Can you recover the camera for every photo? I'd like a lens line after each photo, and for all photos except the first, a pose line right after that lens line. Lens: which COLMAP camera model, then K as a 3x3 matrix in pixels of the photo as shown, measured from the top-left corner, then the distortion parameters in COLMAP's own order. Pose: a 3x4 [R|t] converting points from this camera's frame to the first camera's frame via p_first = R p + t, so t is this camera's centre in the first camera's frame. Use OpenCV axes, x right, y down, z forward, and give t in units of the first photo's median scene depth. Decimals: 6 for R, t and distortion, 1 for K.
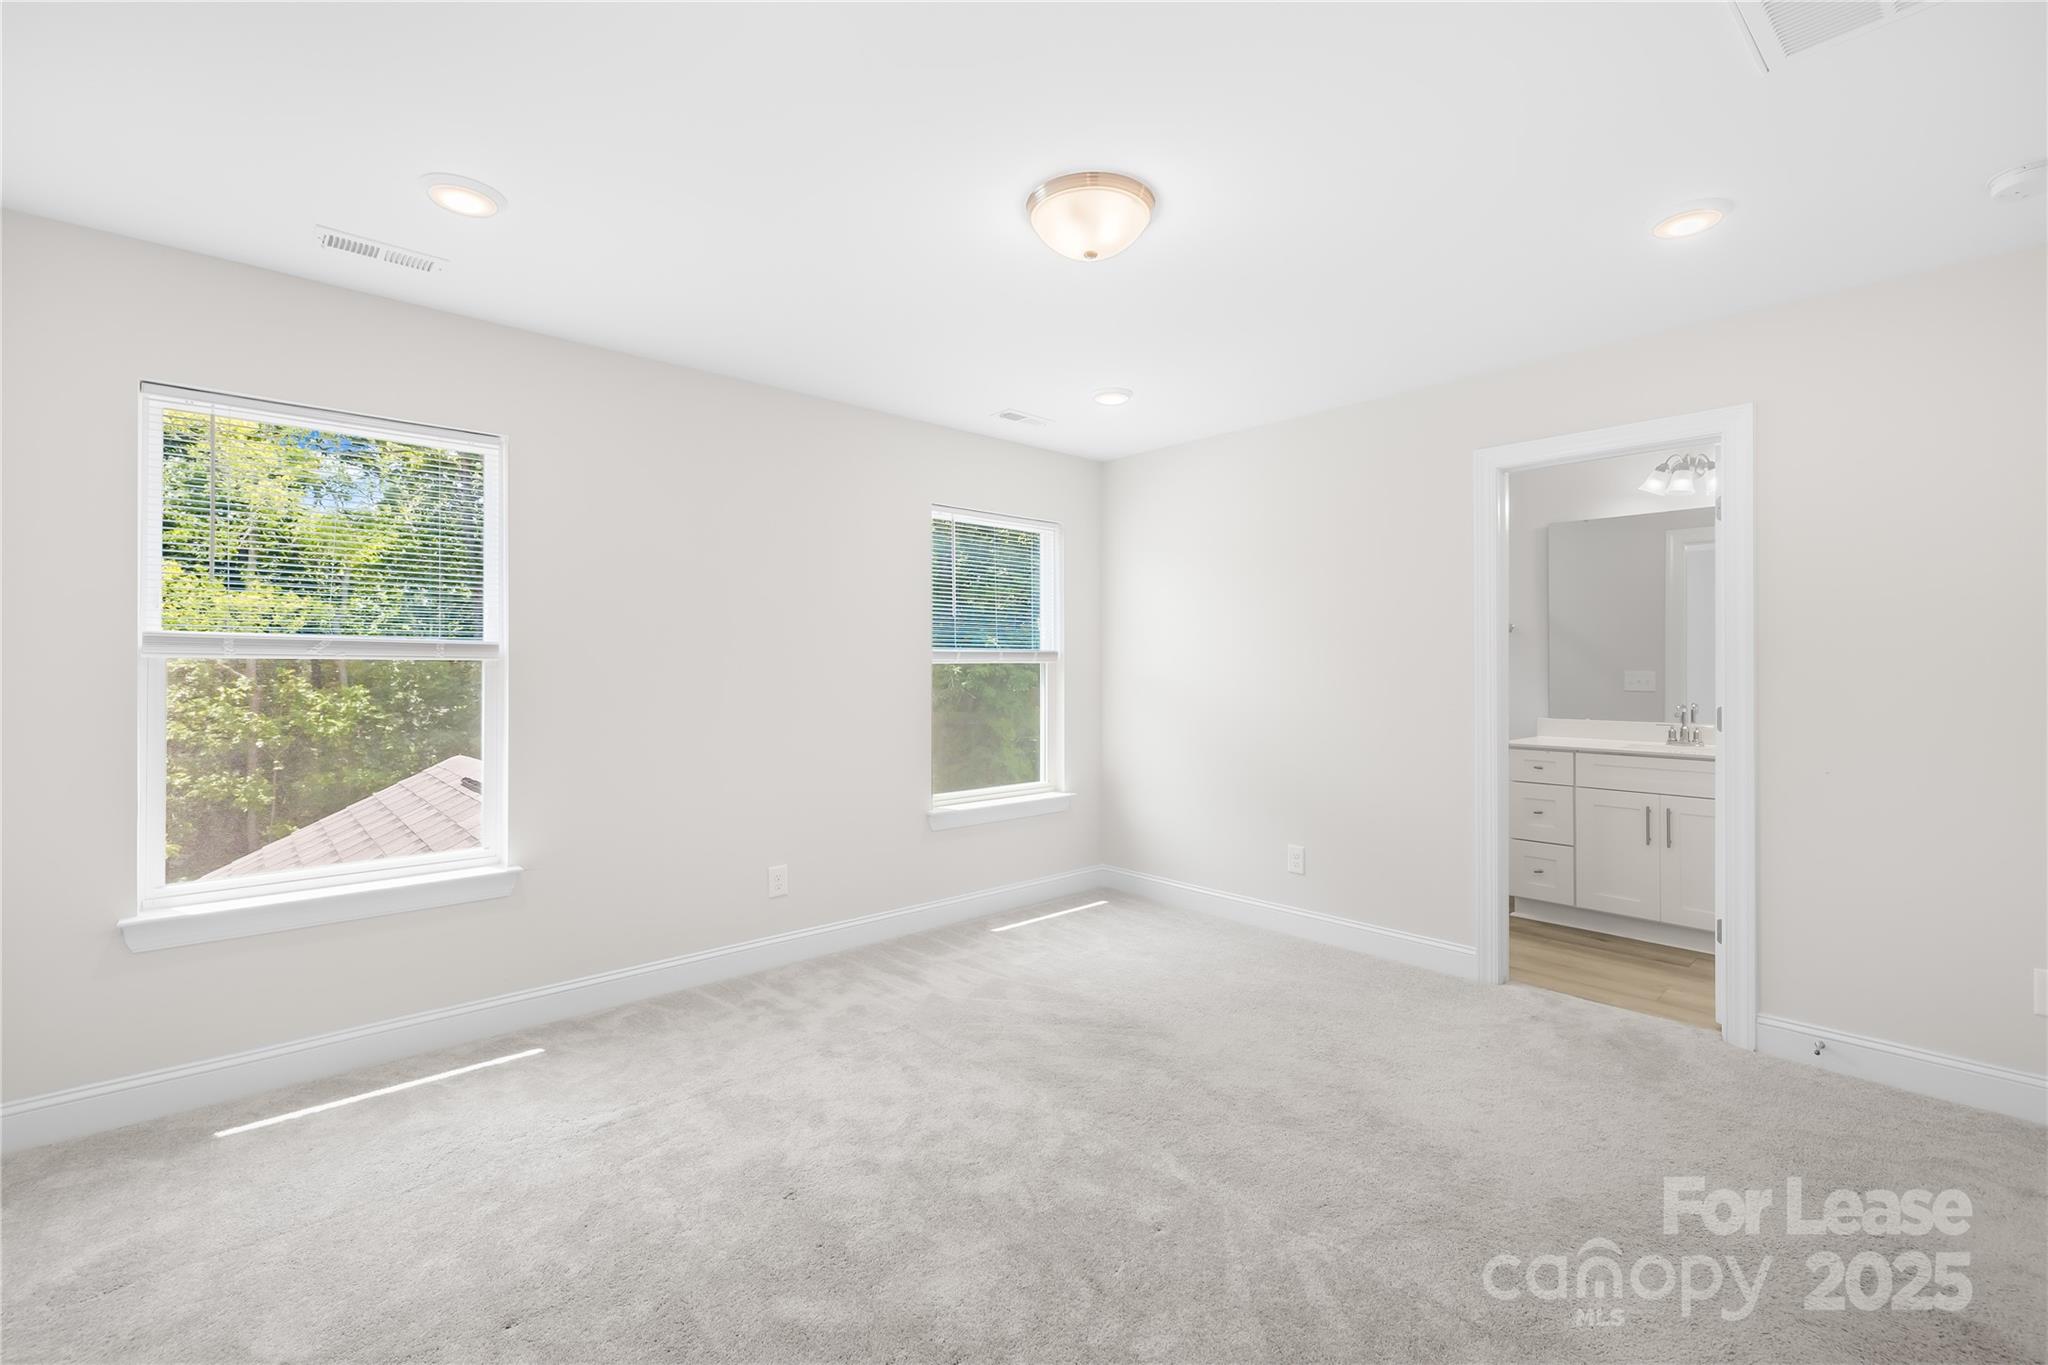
lens RADIAL K [[870.7, 0, 1031.1], [0, 870.7, 680.9], [0, 0, 1]] dist [0.000321, -0.000315]
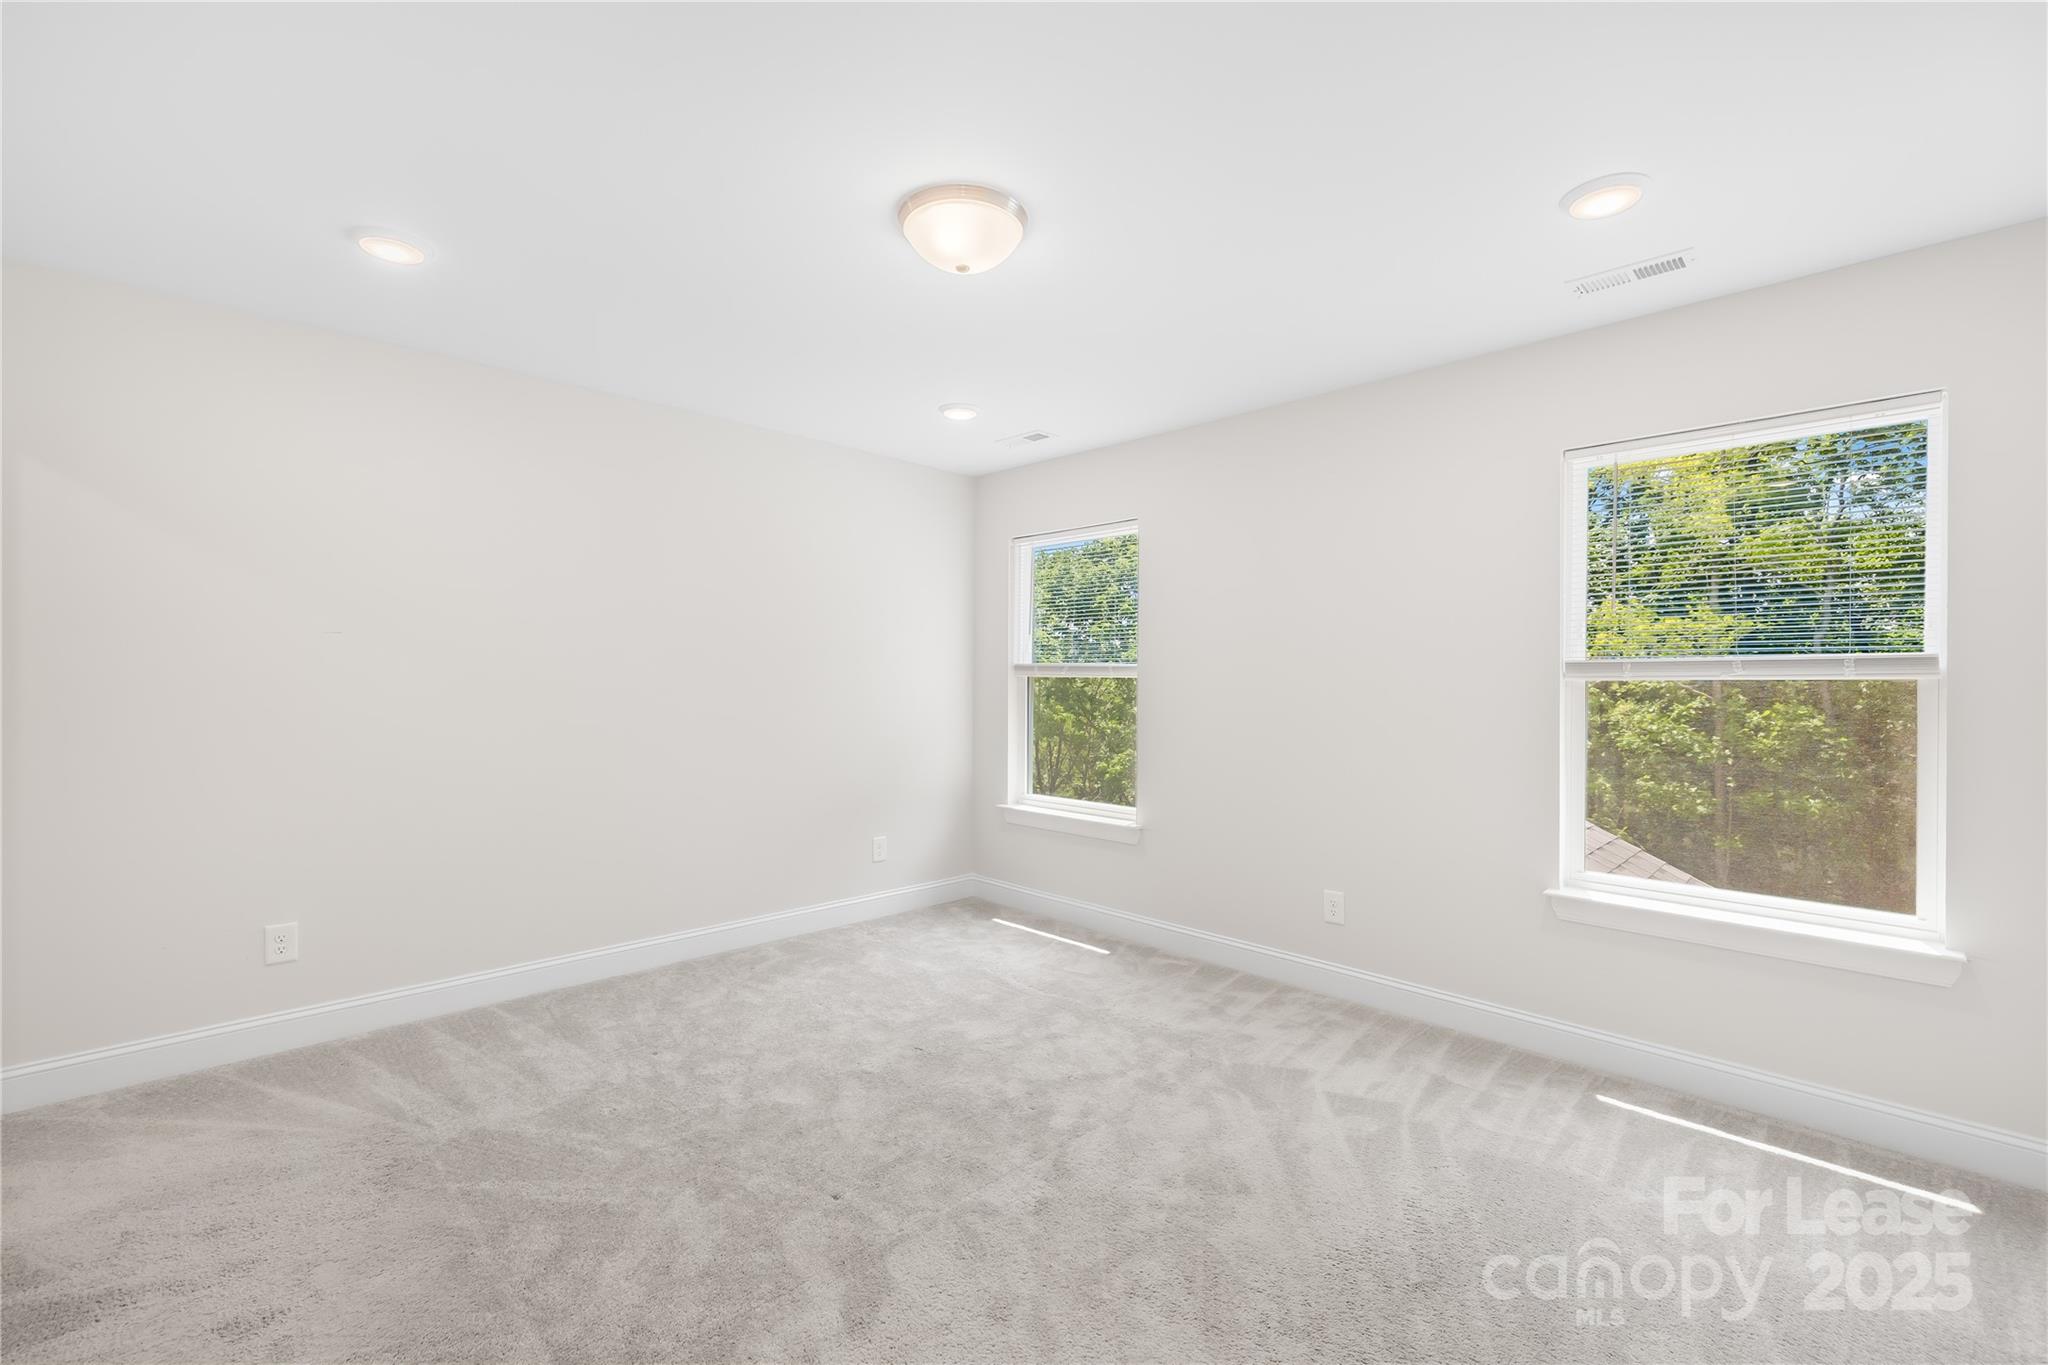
lens RADIAL K [[870.7, 0, 989.1], [0, 870.7, 692.5], [0, 0, 1]] dist [0.000321, -0.000315]
pose [[-0.019990, 0.000520, -0.999800, 0.588456], [-0.012960, 0.999916, 0.000780, -0.000213], [0.999716, 0.012973, -0.019981, 0.563463]]
